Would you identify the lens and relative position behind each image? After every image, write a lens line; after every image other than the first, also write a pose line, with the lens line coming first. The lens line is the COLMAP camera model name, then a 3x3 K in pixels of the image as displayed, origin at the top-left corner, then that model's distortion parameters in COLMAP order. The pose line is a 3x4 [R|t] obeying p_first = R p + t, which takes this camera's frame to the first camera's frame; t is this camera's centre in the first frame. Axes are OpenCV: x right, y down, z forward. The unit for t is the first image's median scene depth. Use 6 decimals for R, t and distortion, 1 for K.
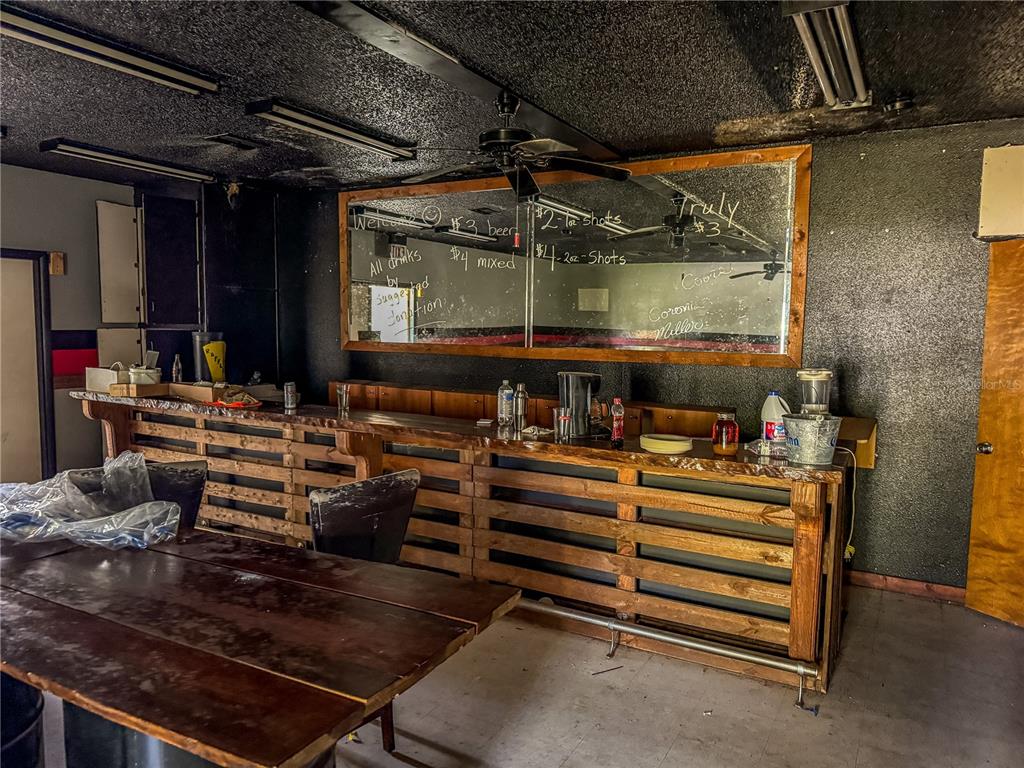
lens RADIAL K [[715.1, 0, 505.9], [0, 715.1, 388.8], [0, 0, 1]] dist [0.109958, -0.150158]
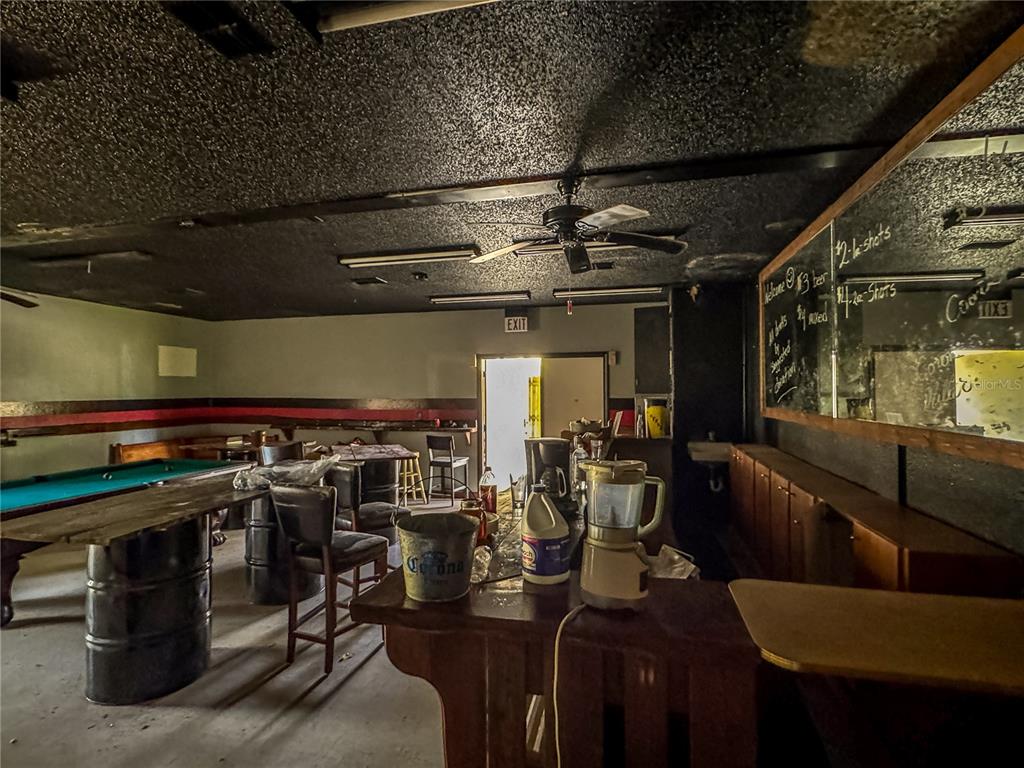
lens RADIAL K [[521.4, 0, 508.6], [0, 521.4, 385.0], [0, 0, 1]] dist [-0.002887, -0.000104]
pose [[0.274211, -0.023845, -0.961374, 0.669629], [-0.086300, 0.995049, -0.049295, -0.046399], [0.957790, 0.096484, 0.270795, 0.673396]]
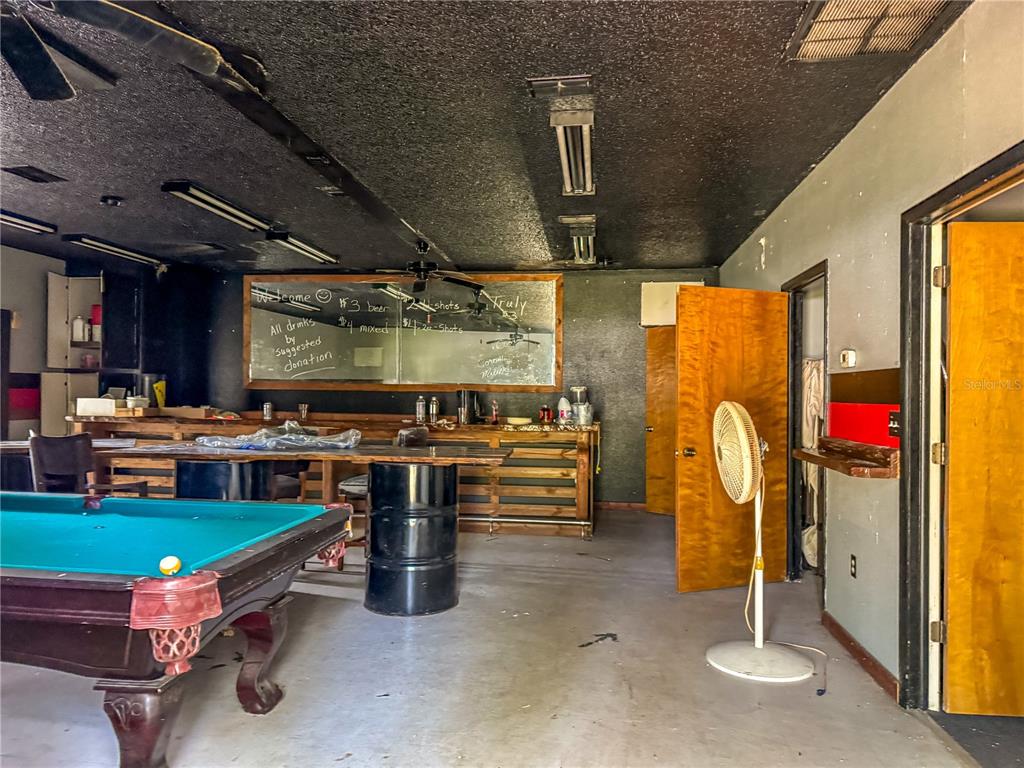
lens RADIAL K [[715.1, 0, 505.9], [0, 715.1, 388.8], [0, 0, 1]] dist [0.109958, -0.150158]
pose [[0.924480, -0.001190, 0.381229, -0.464336], [0.036801, 0.995604, -0.086133, 0.126140], [-0.379450, 0.093658, 0.920460, -0.684946]]
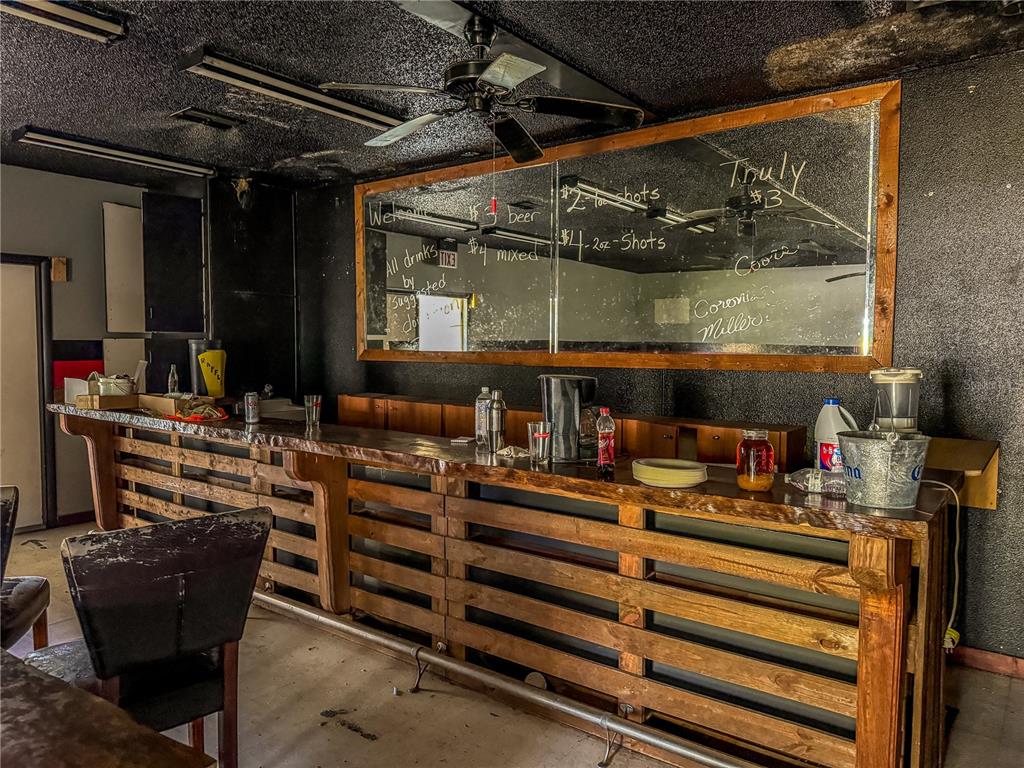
lens RADIAL K [[719.5, 0, 514.0], [0, 719.5, 387.4], [0, 0, 1]] dist [0.044453, -0.037369]
pose [[0.991494, -0.000484, -0.130151, 0.129146], [-0.003815, 0.999455, -0.032785, 0.013317], [0.130096, 0.033002, 0.990952, 0.222326]]
